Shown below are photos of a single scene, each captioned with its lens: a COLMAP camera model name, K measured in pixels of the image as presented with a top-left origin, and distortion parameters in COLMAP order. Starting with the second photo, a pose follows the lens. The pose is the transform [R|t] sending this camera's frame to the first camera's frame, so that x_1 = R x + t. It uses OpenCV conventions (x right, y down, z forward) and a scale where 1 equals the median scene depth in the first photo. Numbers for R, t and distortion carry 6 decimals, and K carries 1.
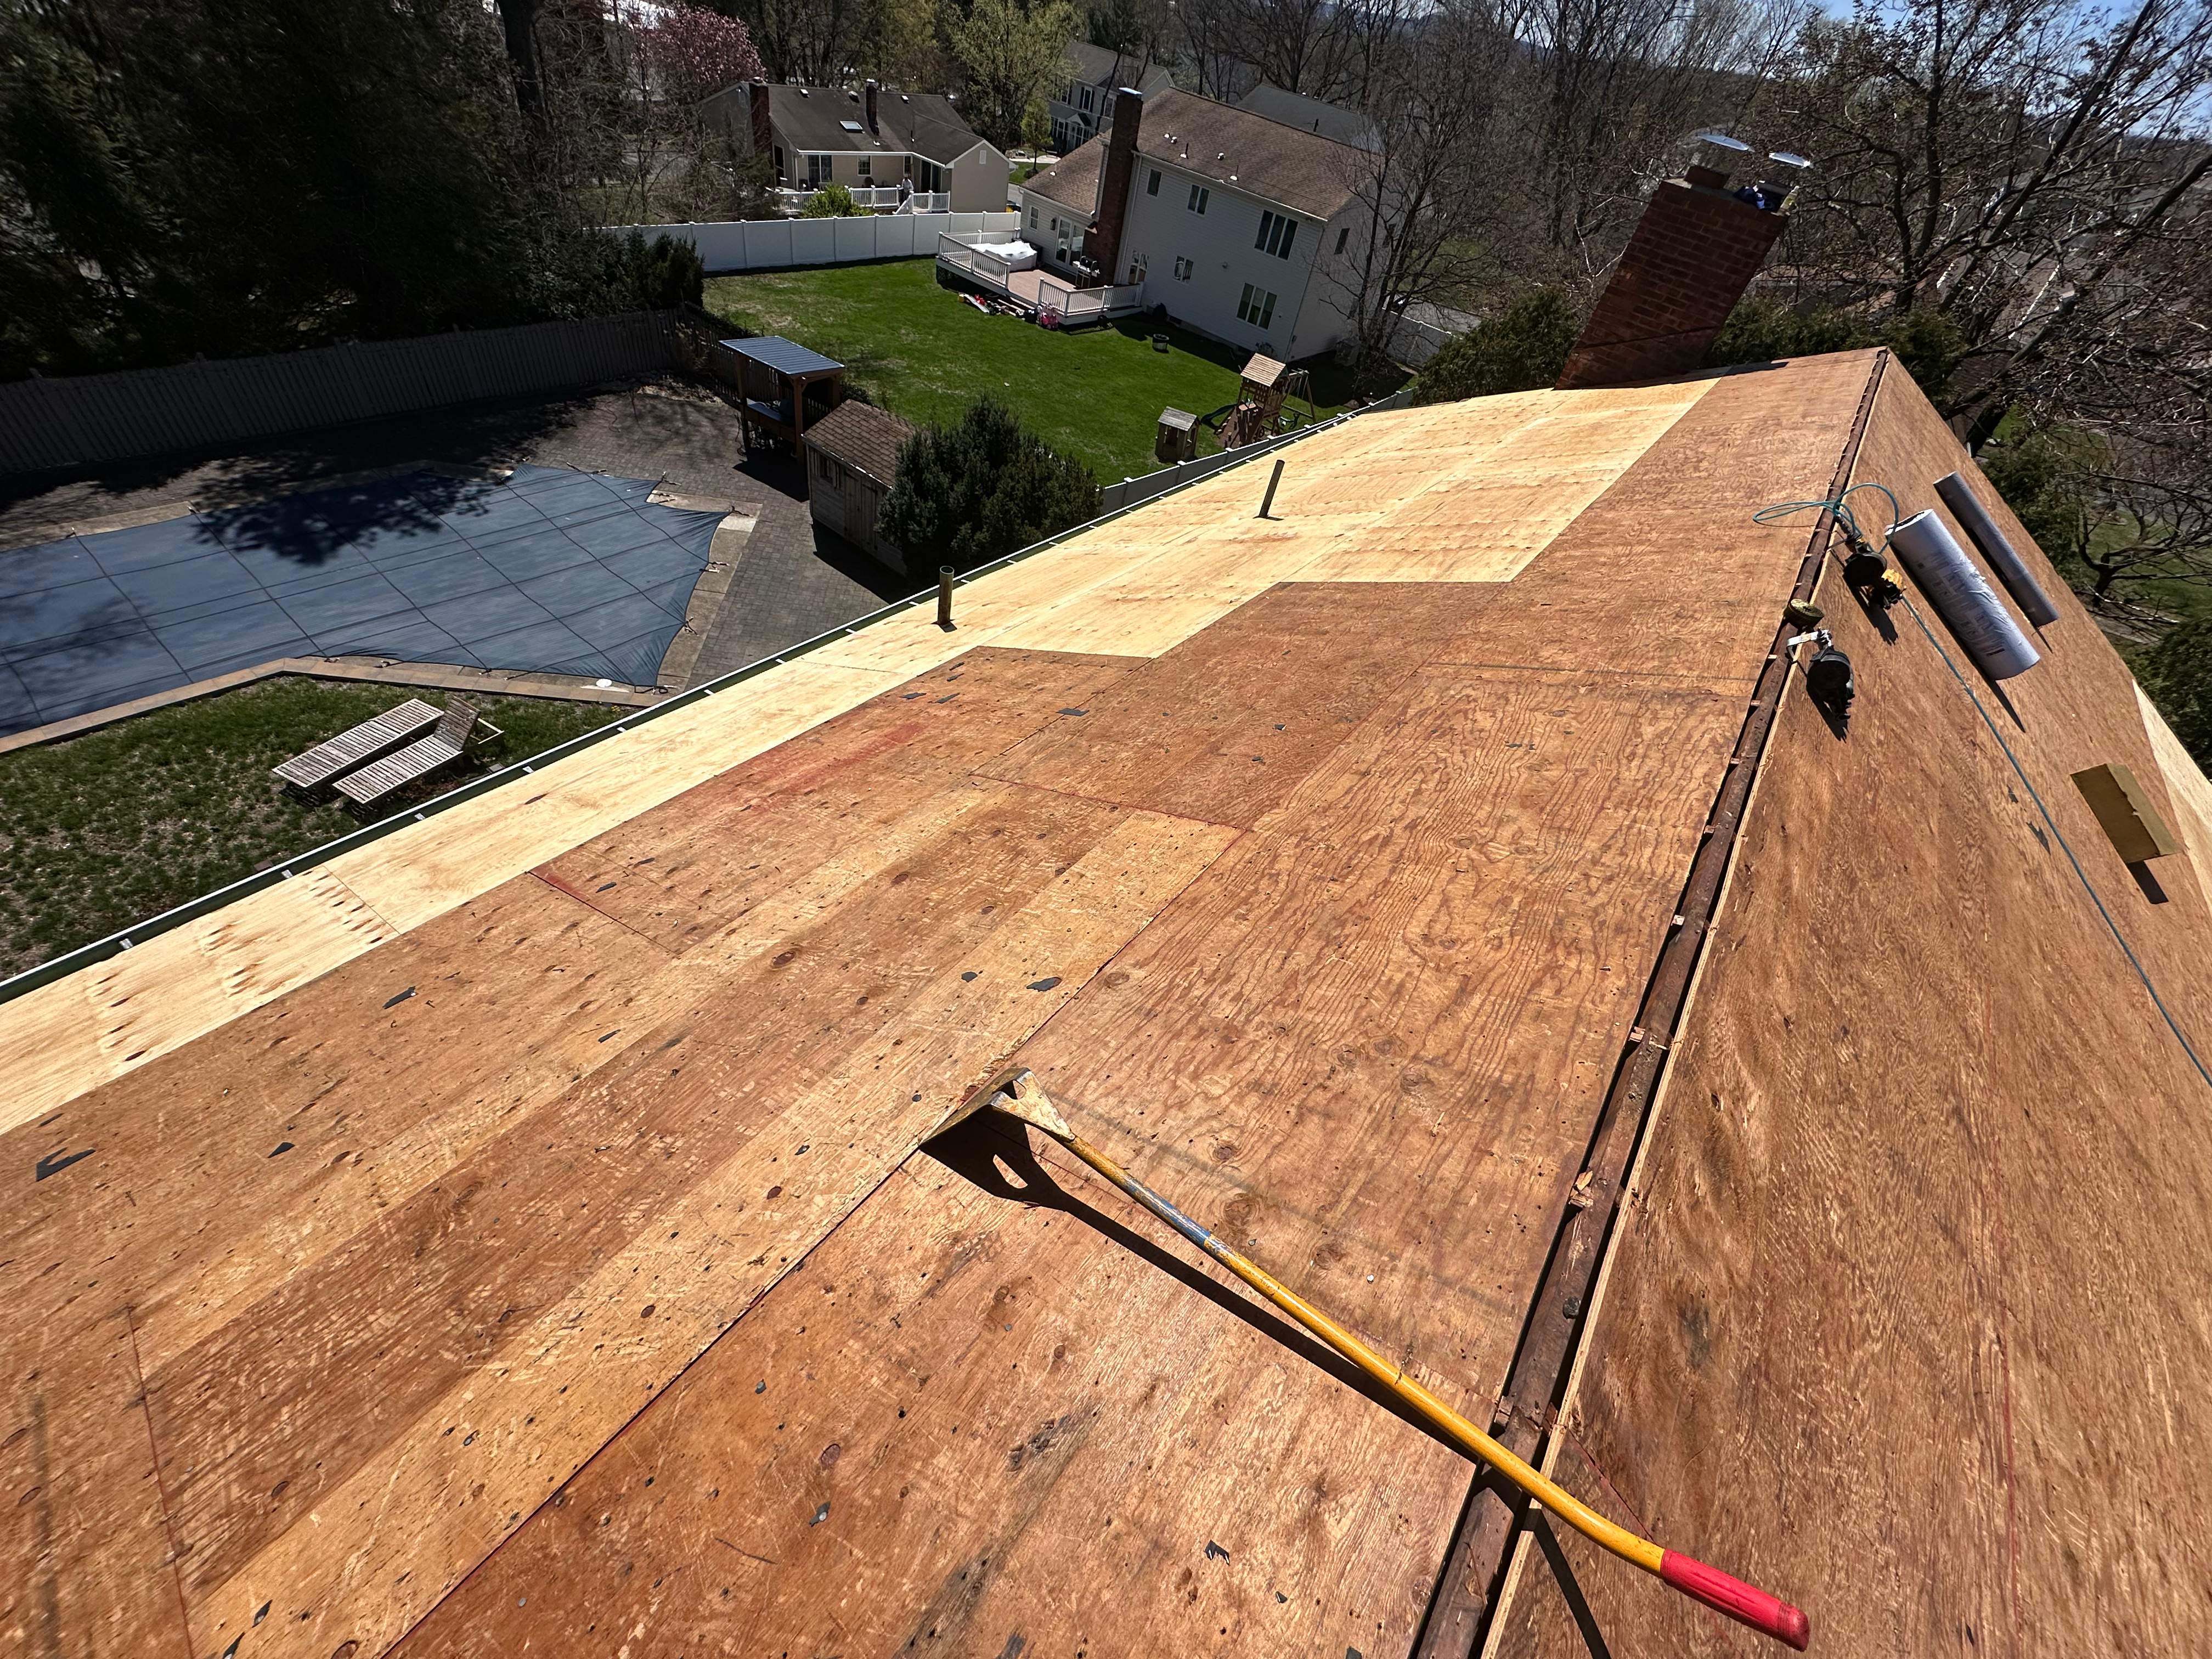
lens RADIAL K [[877.4, 0, 1106.0], [0, 877.4, 829.5], [0, 0, 1]] dist [-0.002935, 0.000466]
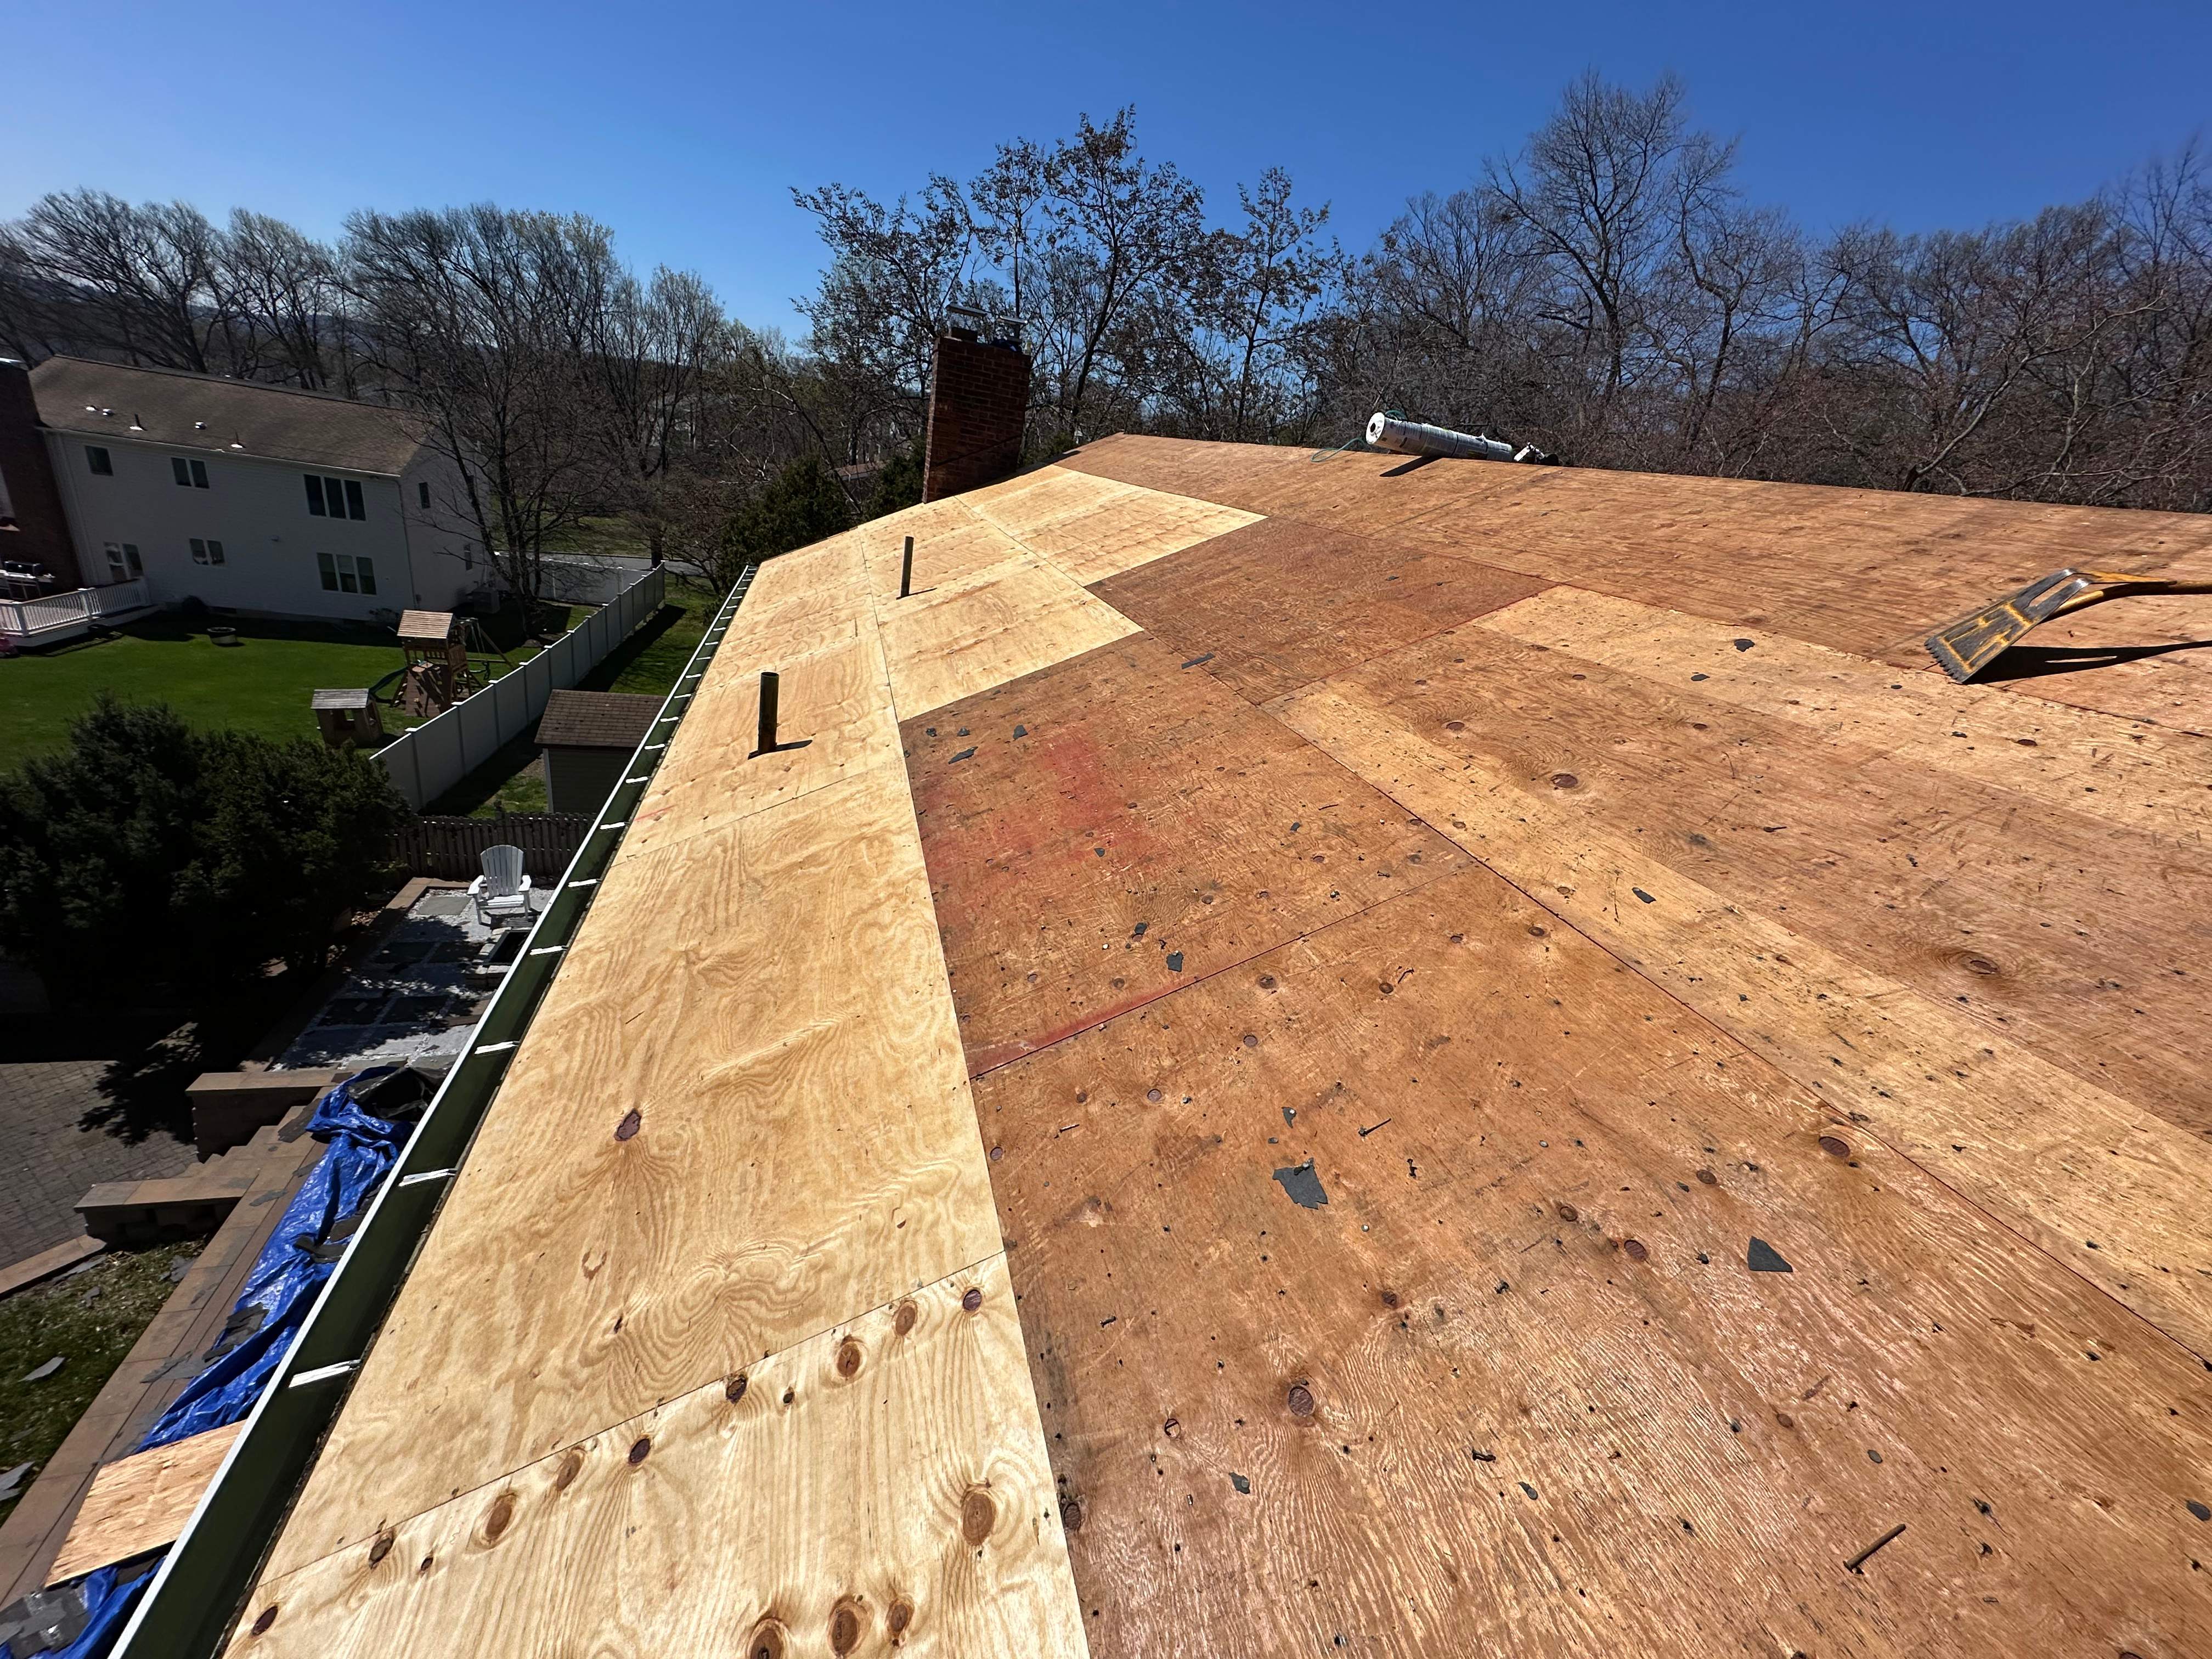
lens RADIAL K [[877.4, 0, 1106.0], [0, 877.4, 829.5], [0, 0, 1]] dist [-0.002935, 0.000466]
pose [[0.598067, -0.385907, 0.702418, -0.081538], [0.531958, 0.846682, 0.012234, -0.004592], [-0.599446, 0.366341, 0.711659, 0.043489]]
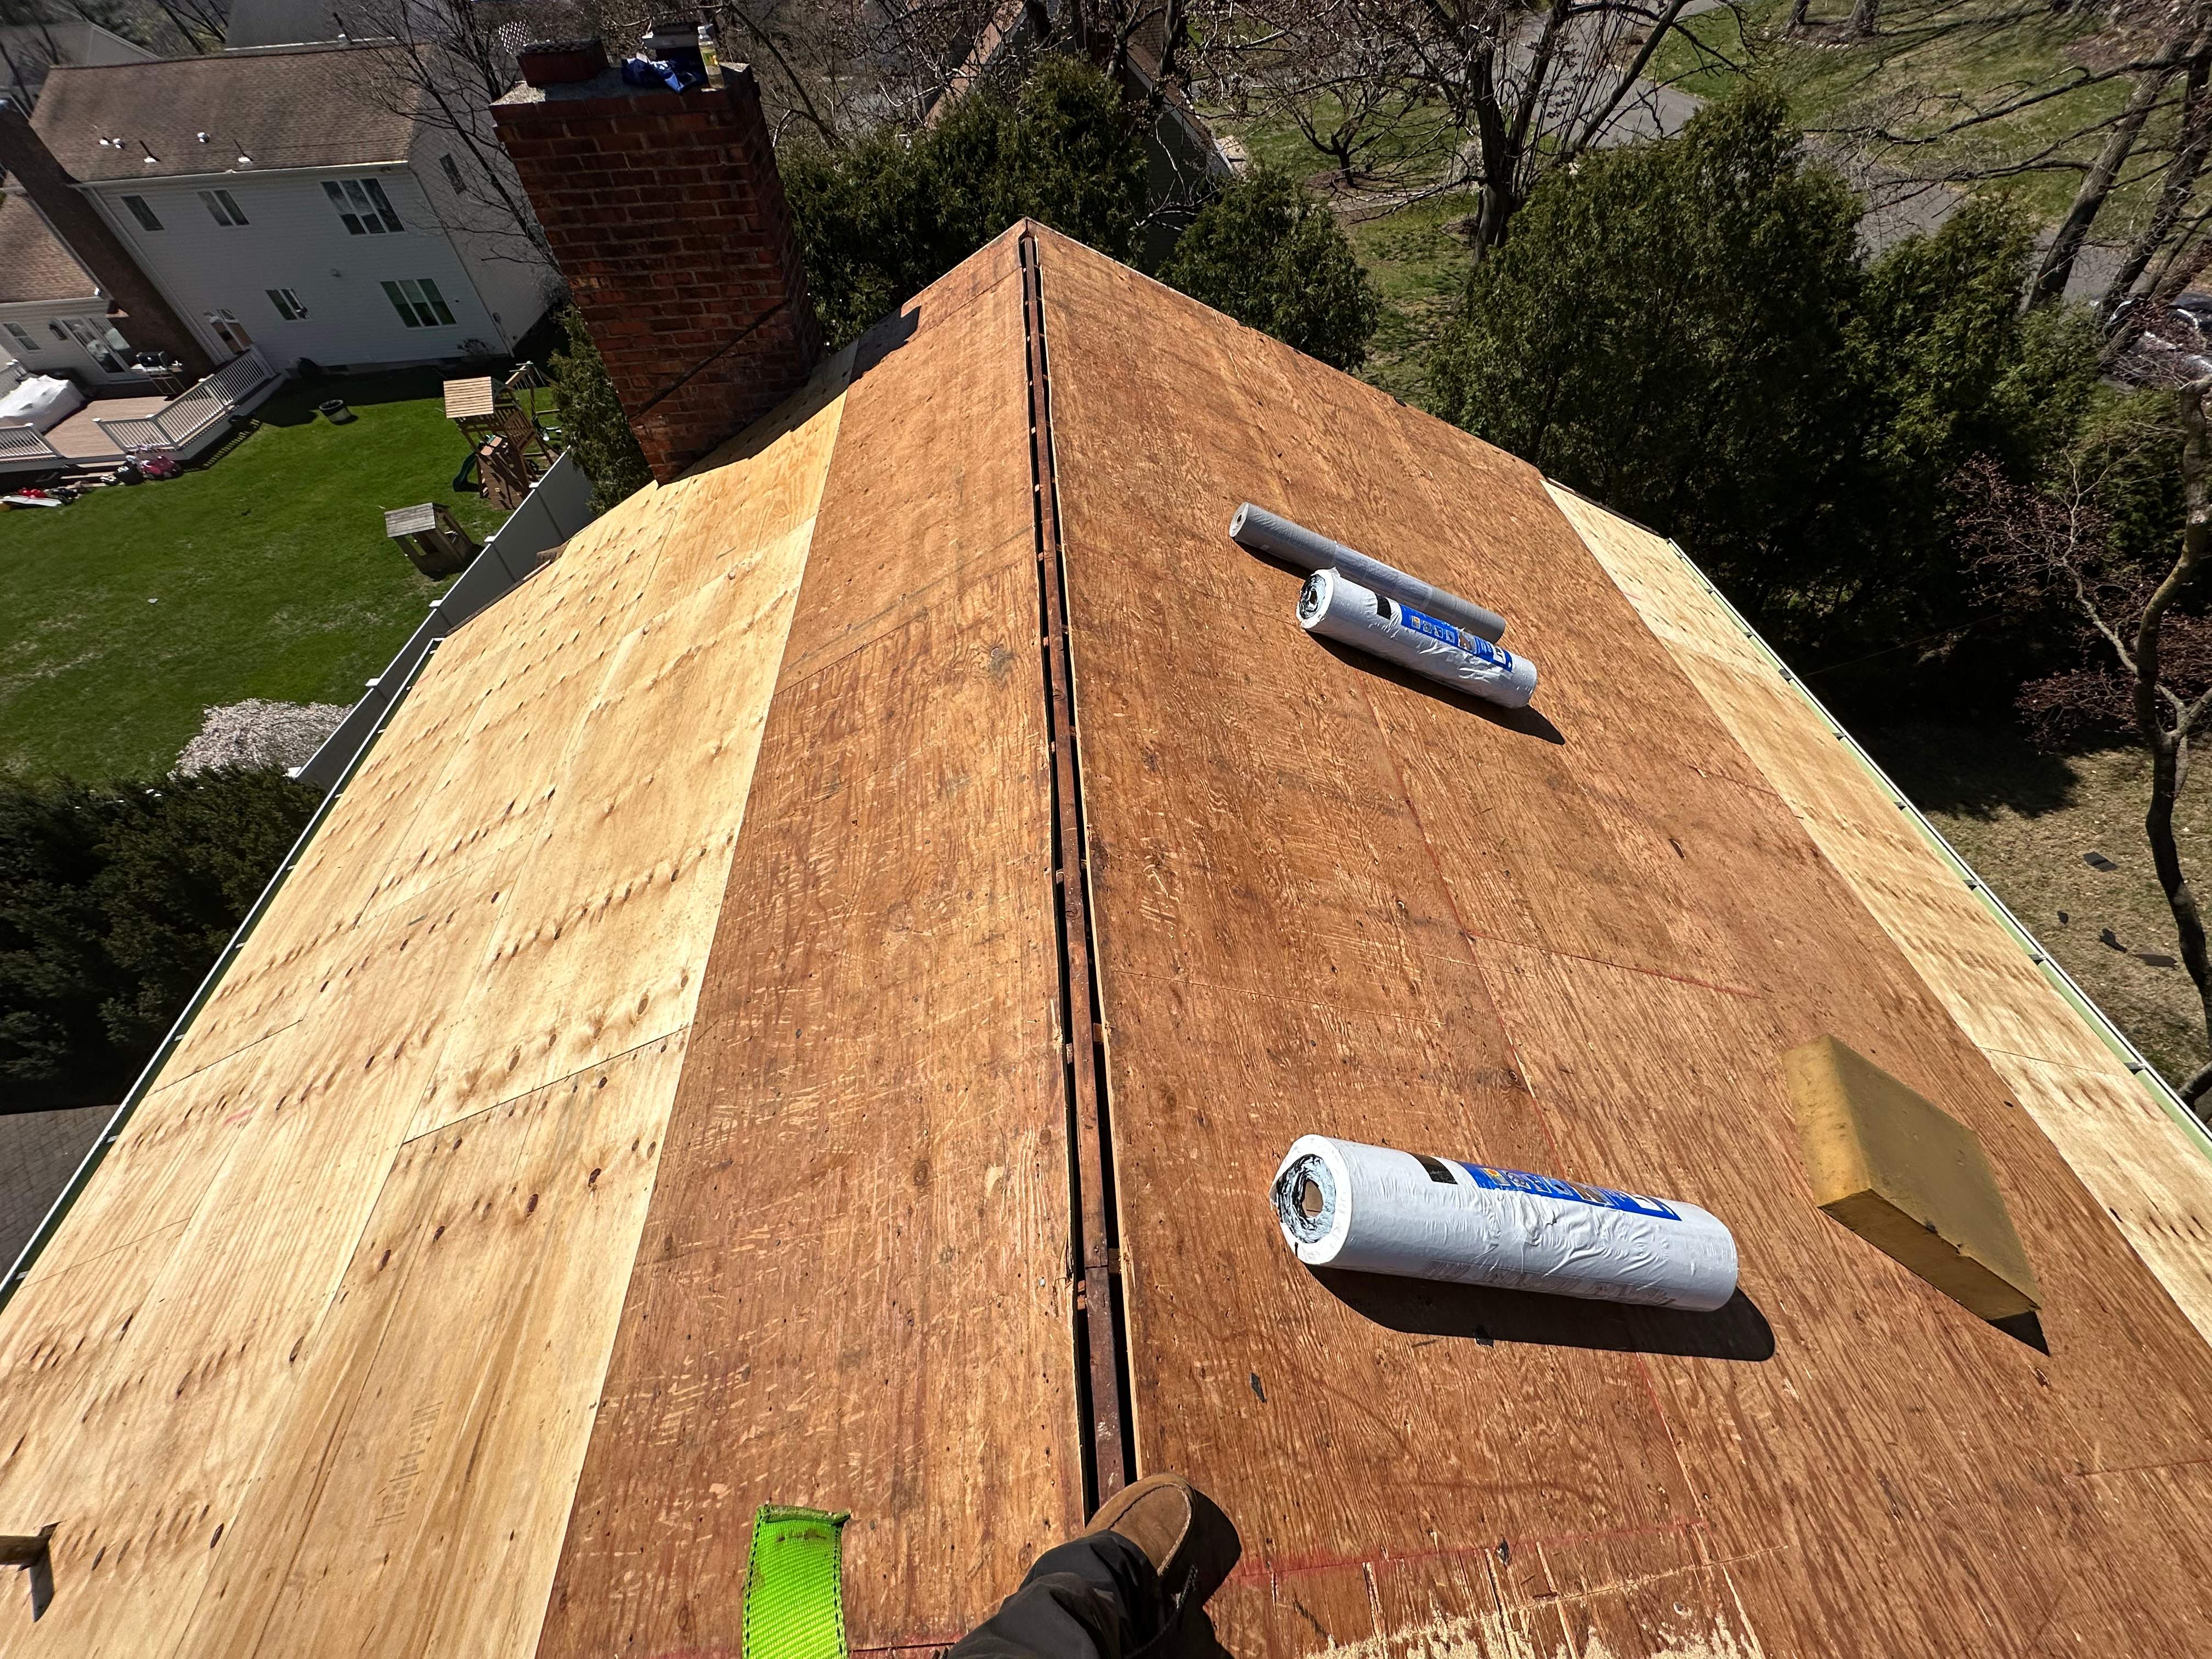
lens RADIAL K [[877.4, 0, 1106.0], [0, 877.4, 829.5], [0, 0, 1]] dist [-0.002935, 0.000466]
pose [[0.715282, -0.645783, 0.267087, 0.101641], [0.603176, 0.763511, 0.230717, -0.068140], [-0.352917, -0.003928, 0.935647, 0.084213]]
